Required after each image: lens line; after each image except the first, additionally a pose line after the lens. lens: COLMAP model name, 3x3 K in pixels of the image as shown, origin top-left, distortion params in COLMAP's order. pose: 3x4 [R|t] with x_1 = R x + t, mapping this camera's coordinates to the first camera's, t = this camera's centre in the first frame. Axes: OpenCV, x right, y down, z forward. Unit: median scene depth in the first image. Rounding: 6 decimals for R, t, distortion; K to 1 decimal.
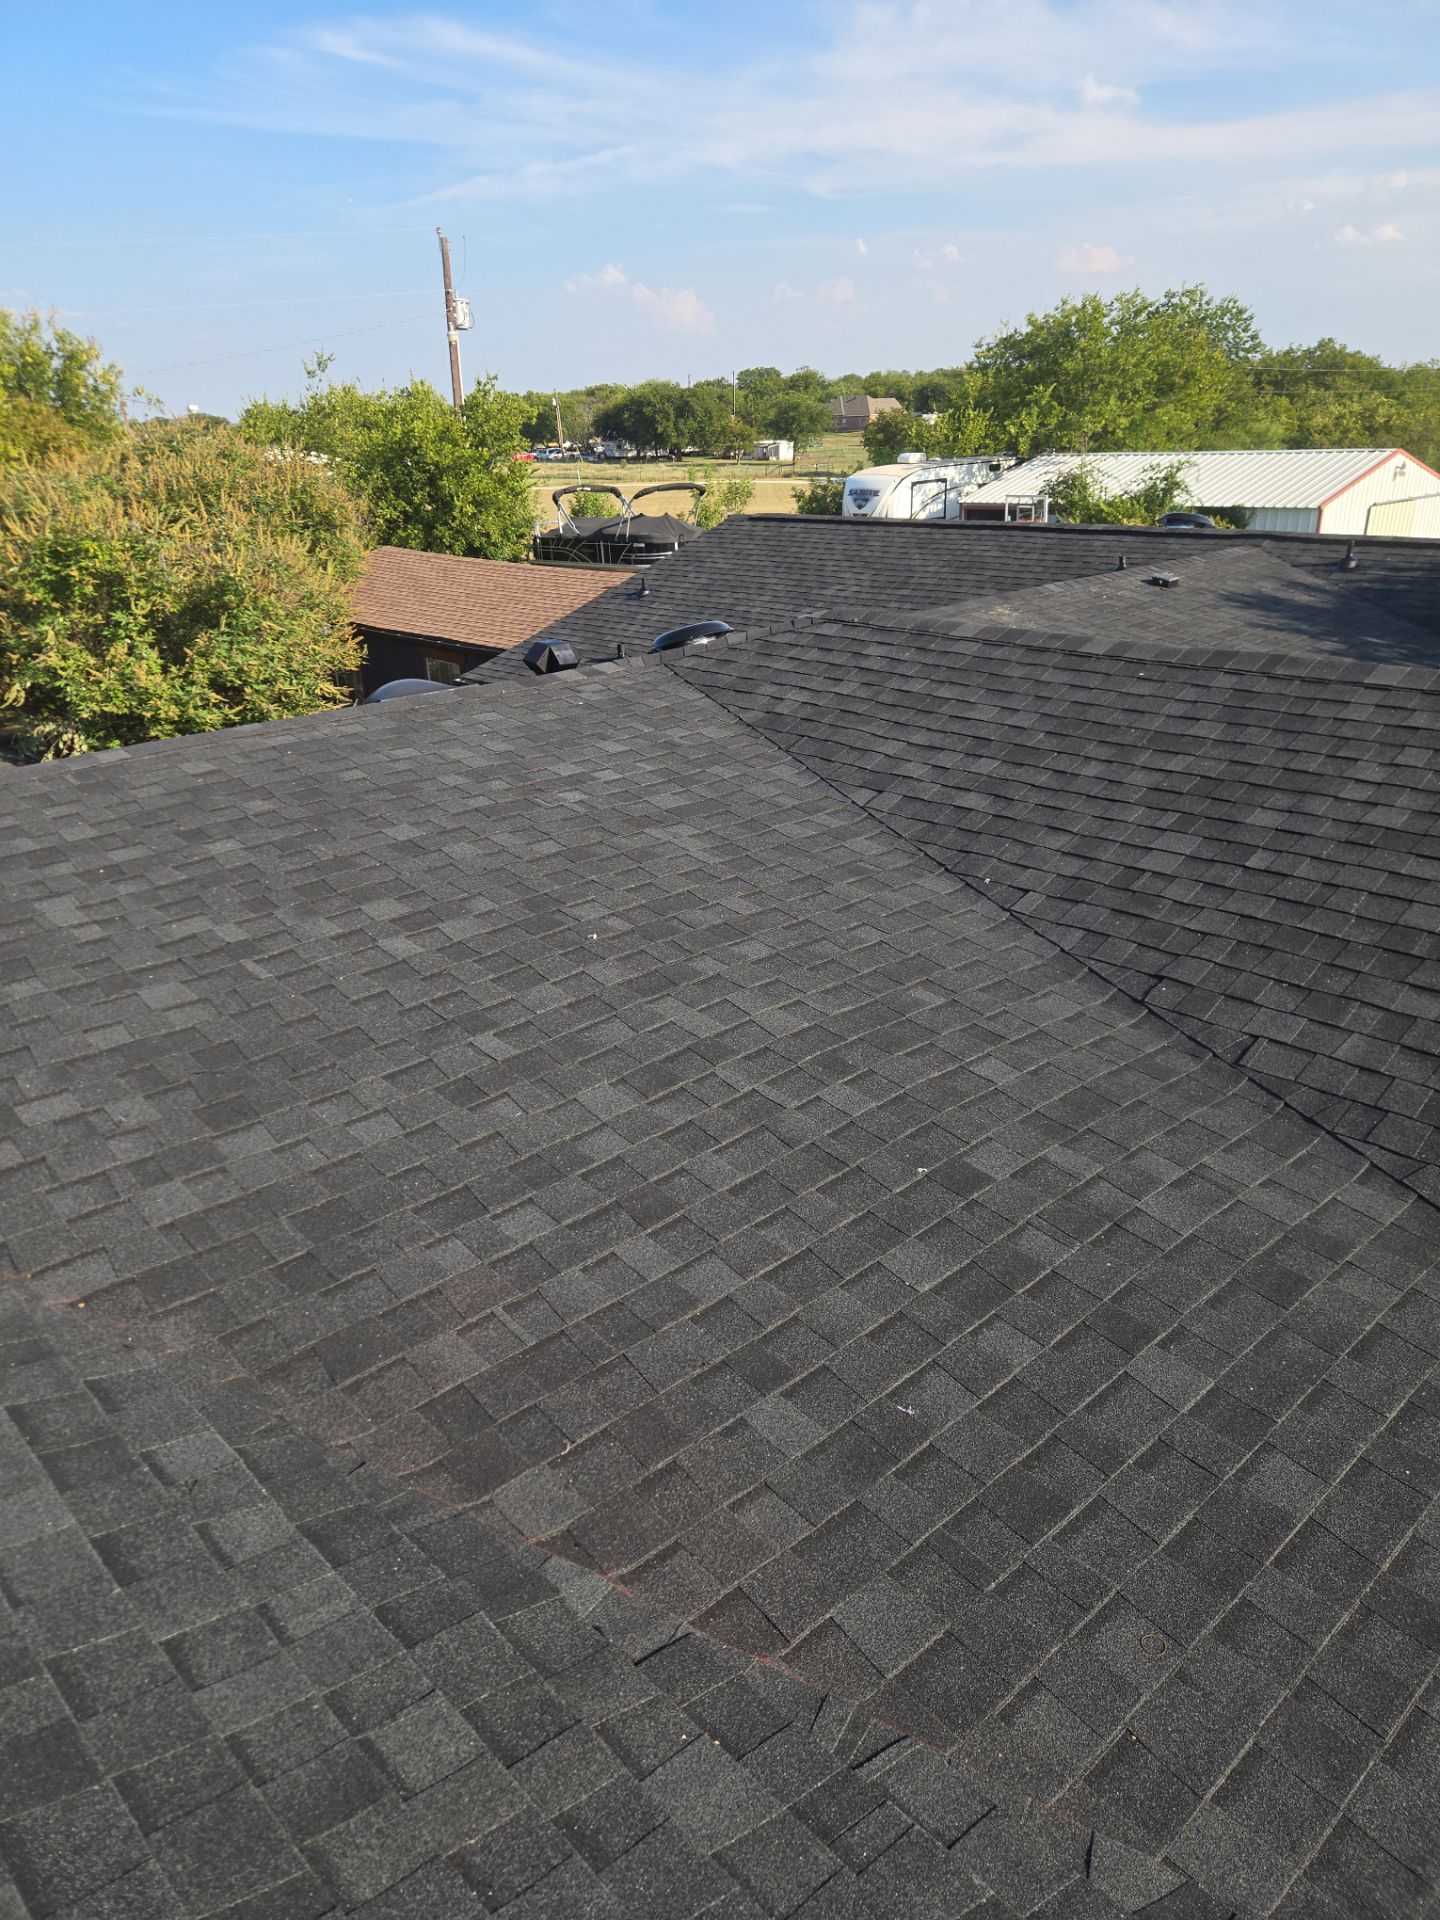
lens RADIAL K [[1300.2, 0, 754.8], [0, 1300.2, 989.3], [0, 0, 1]] dist [0.074277, -0.063426]
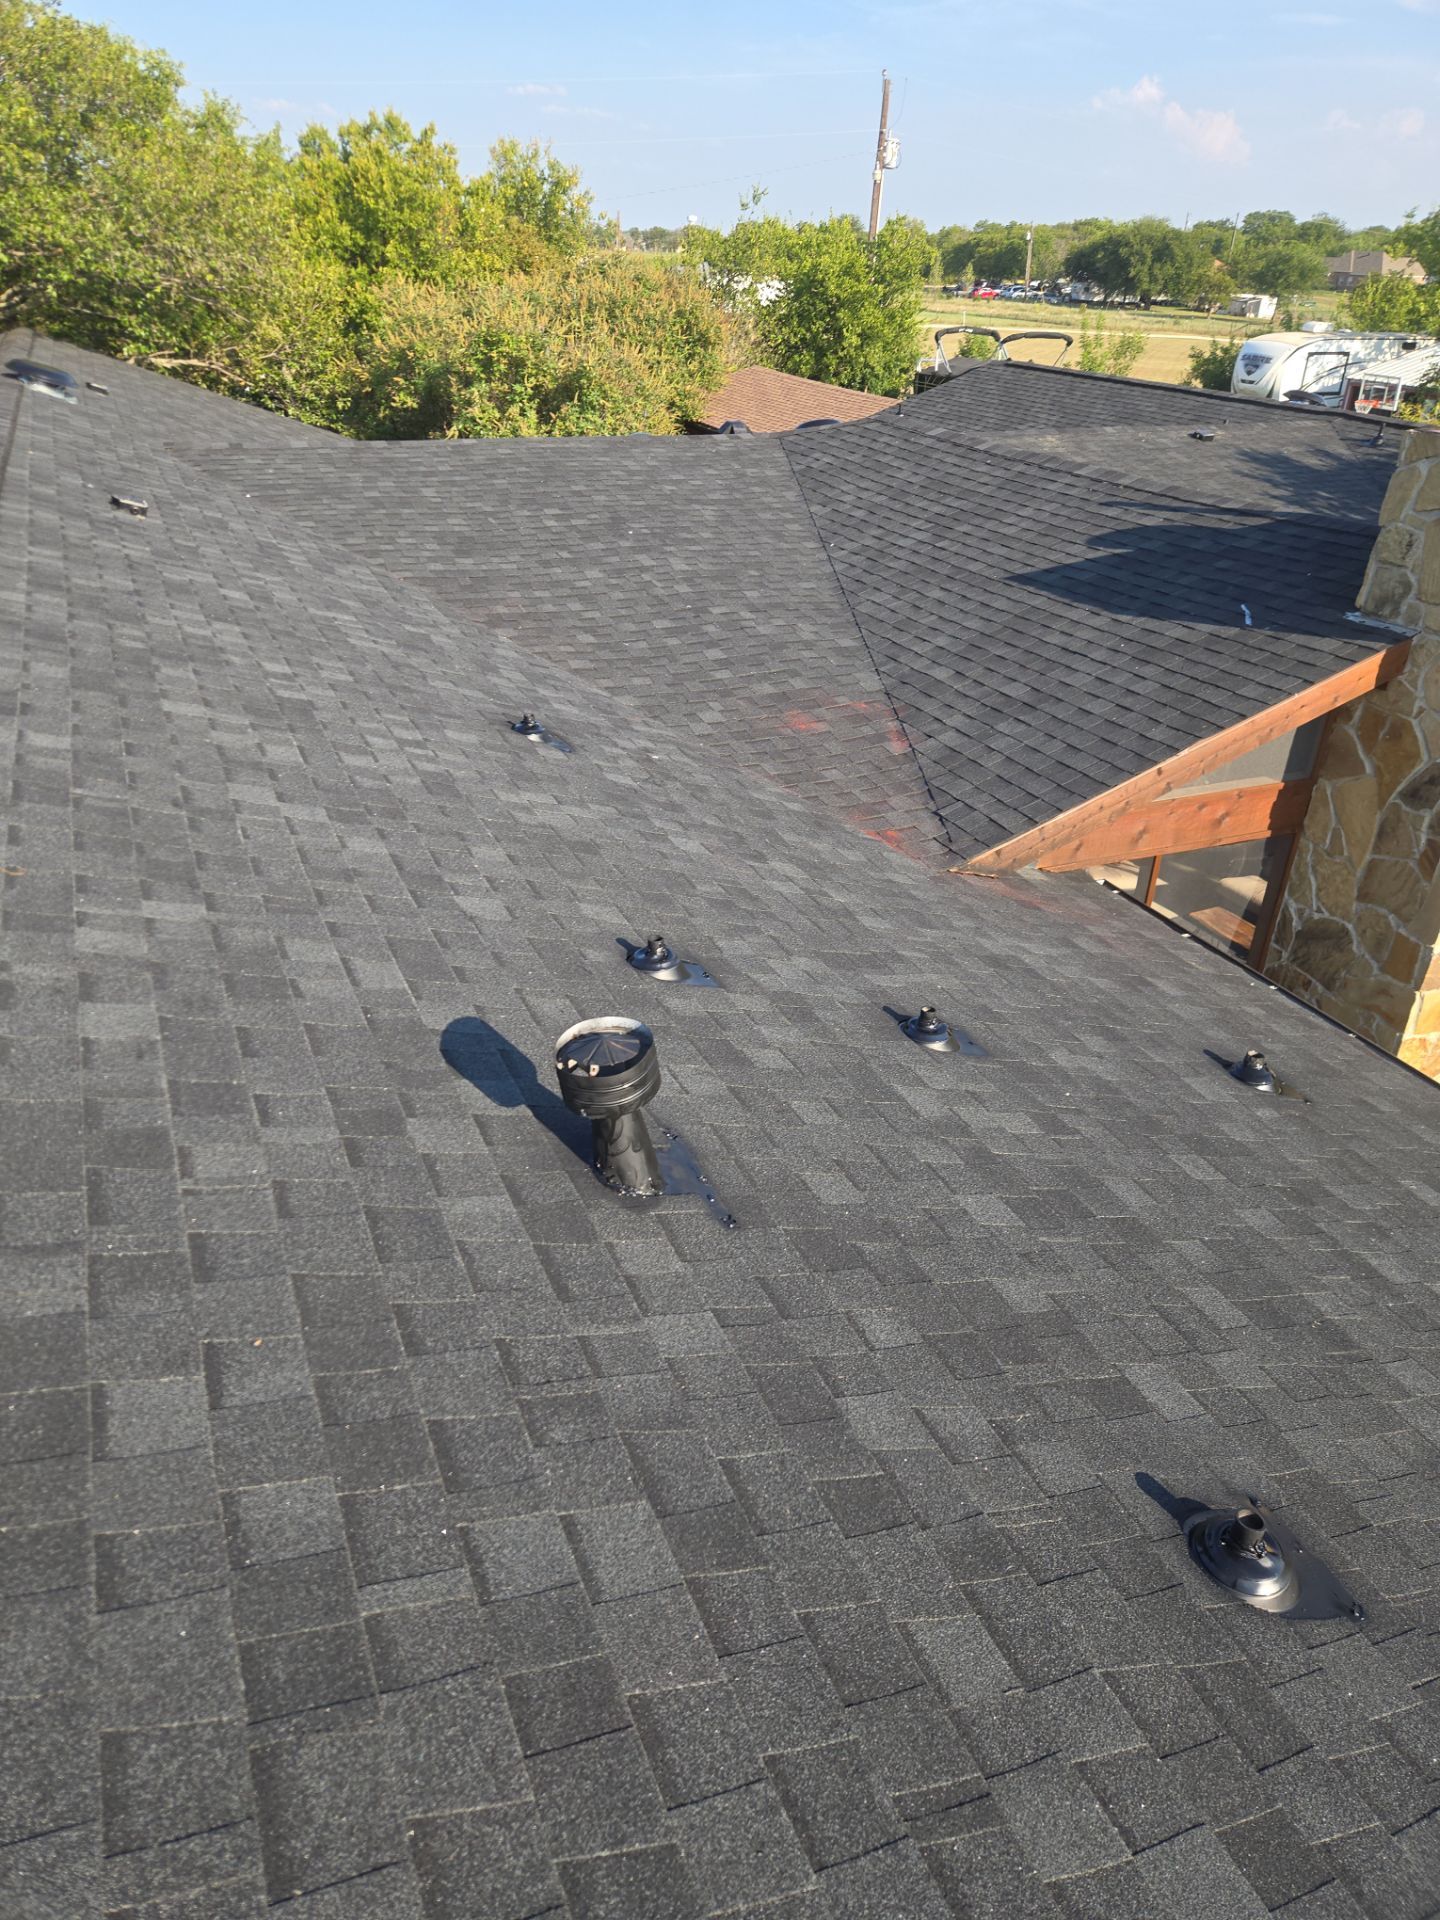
lens RADIAL K [[1300.2, 0, 711.3], [0, 1300.2, 991.6], [0, 0, 1]] dist [0.074277, -0.063426]
pose [[0.934624, 0.229491, -0.271682, 0.094764], [-0.200259, 0.970916, 0.131219, 0.047694], [0.293894, -0.068234, 0.953400, -0.138191]]
